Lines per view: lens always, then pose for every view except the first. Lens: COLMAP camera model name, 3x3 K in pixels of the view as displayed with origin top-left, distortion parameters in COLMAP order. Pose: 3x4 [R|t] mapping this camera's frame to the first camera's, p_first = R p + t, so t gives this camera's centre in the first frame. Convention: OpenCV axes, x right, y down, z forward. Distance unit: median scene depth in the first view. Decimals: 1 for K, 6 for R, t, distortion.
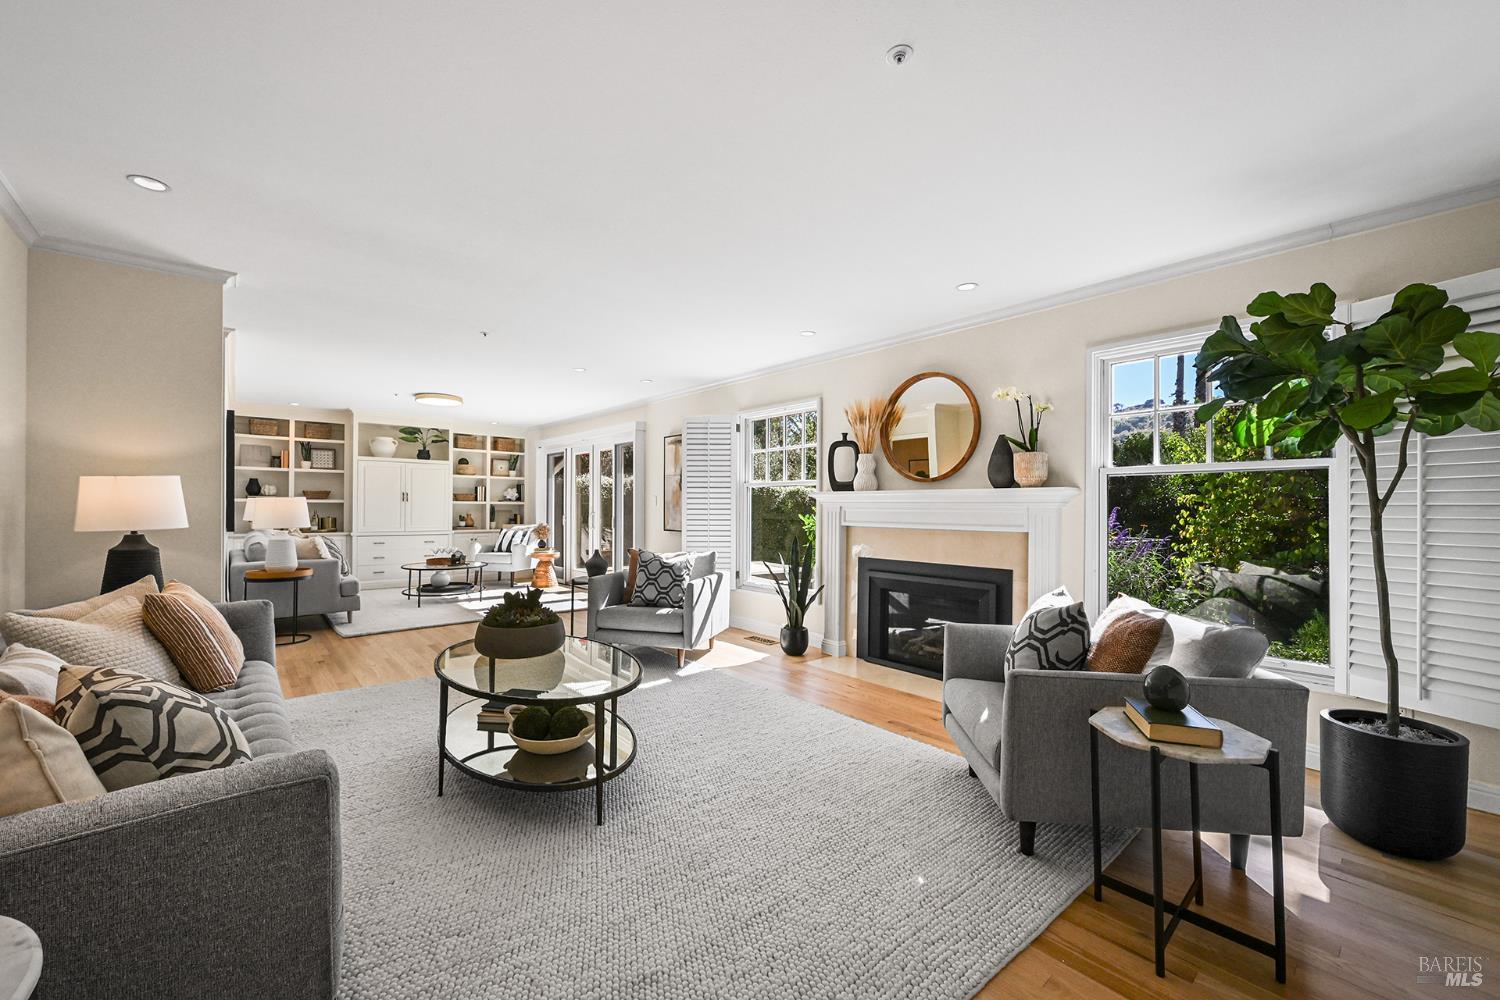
lens RADIAL K [[590.0, 0, 752.4], [0, 590.0, 505.2], [0, 0, 1]] dist [-0.004170, -0.000179]
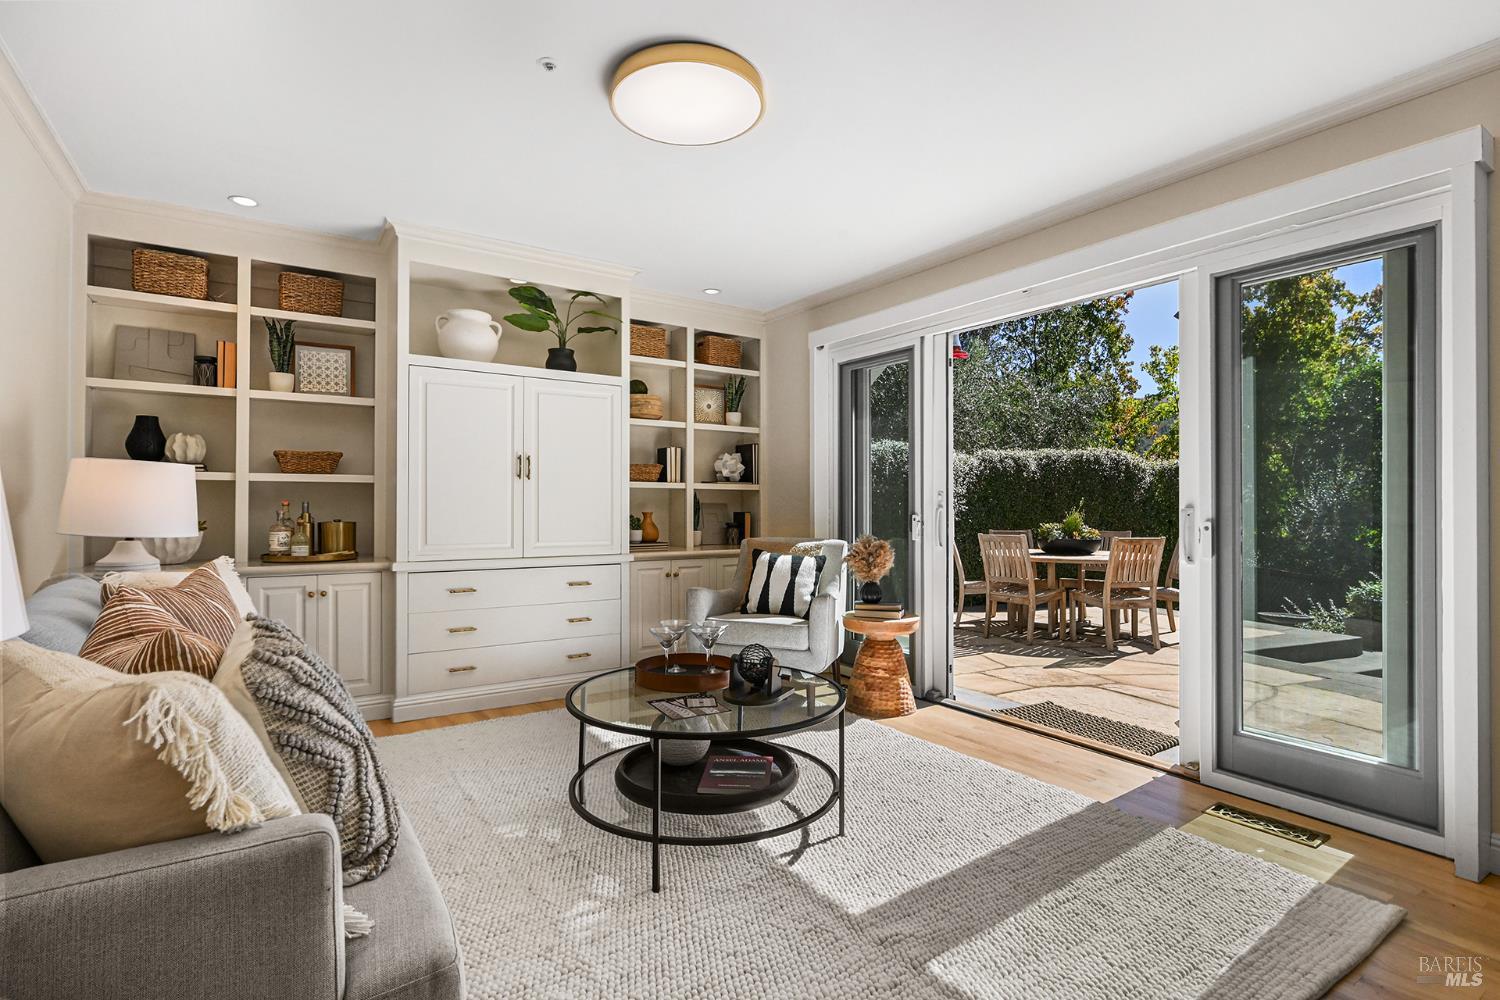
lens RADIAL K [[735.5, 0, 747.8], [0, 735.5, 499.2], [0, 0, 1]] dist [0.000717, 0.000227]
pose [[0.989171, -0.005477, -0.146668, -0.376363], [0.004933, 0.999980, -0.004077, 0.009606], [0.146688, 0.003309, 0.989177, 0.551722]]
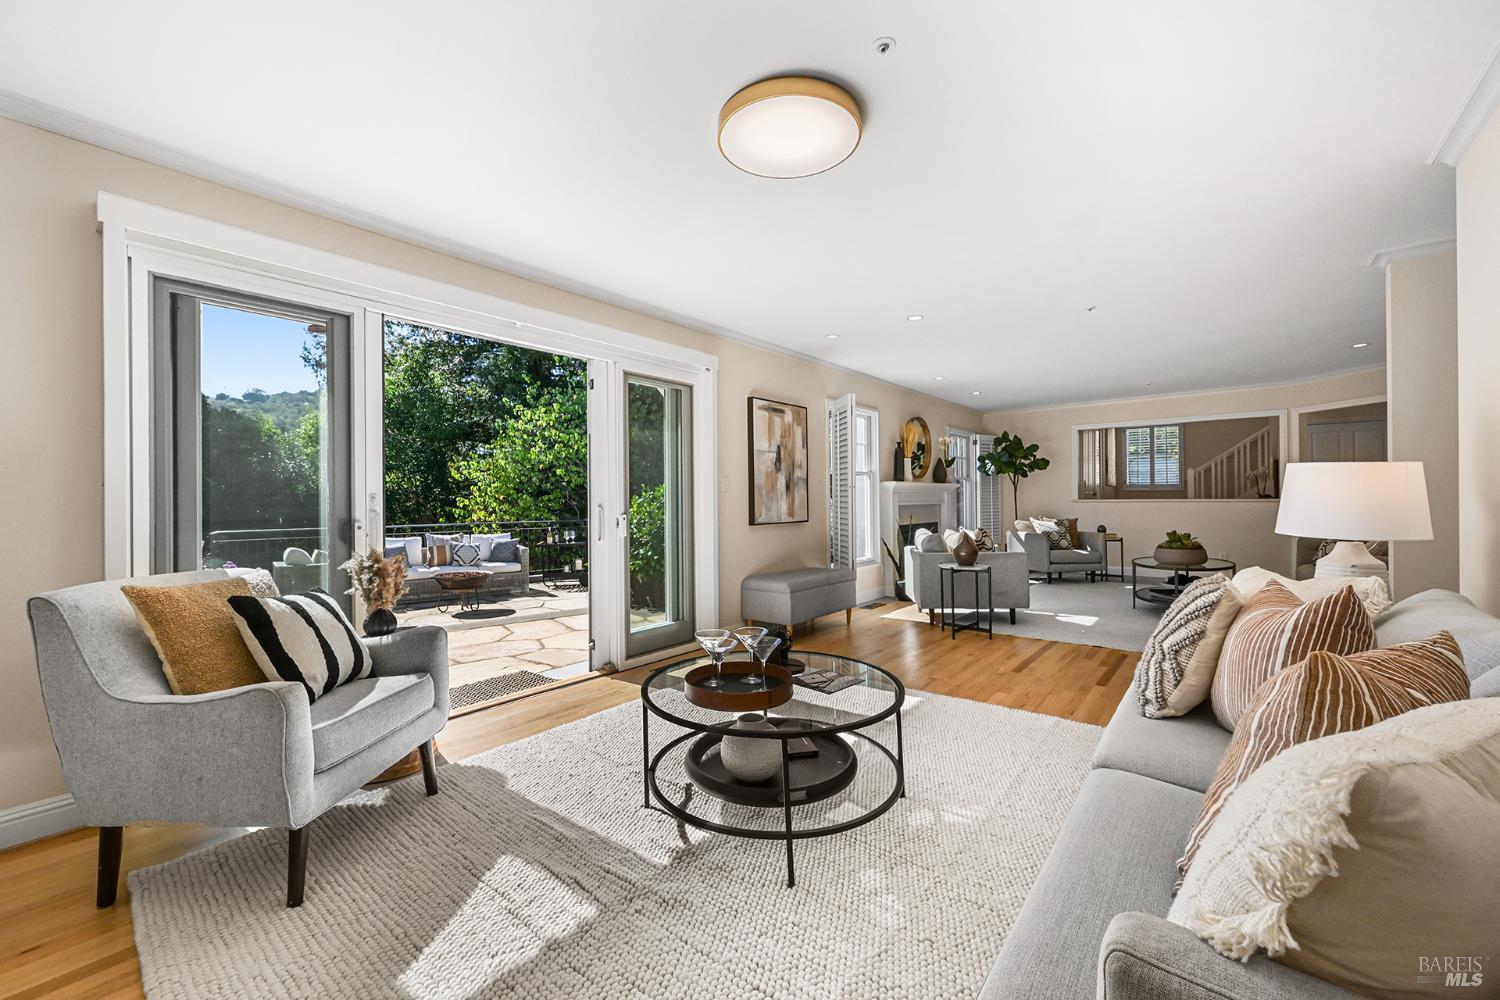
lens RADIAL K [[590.0, 0, 748.8], [0, 590.0, 497.5], [0, 0, 1]] dist [-0.004170, -0.000179]
pose [[-0.154805, -0.002468, 0.987942, -0.690568], [0.004188, 0.999986, 0.003155, 0.004753], [-0.987936, 0.004626, -0.154792, 0.896592]]
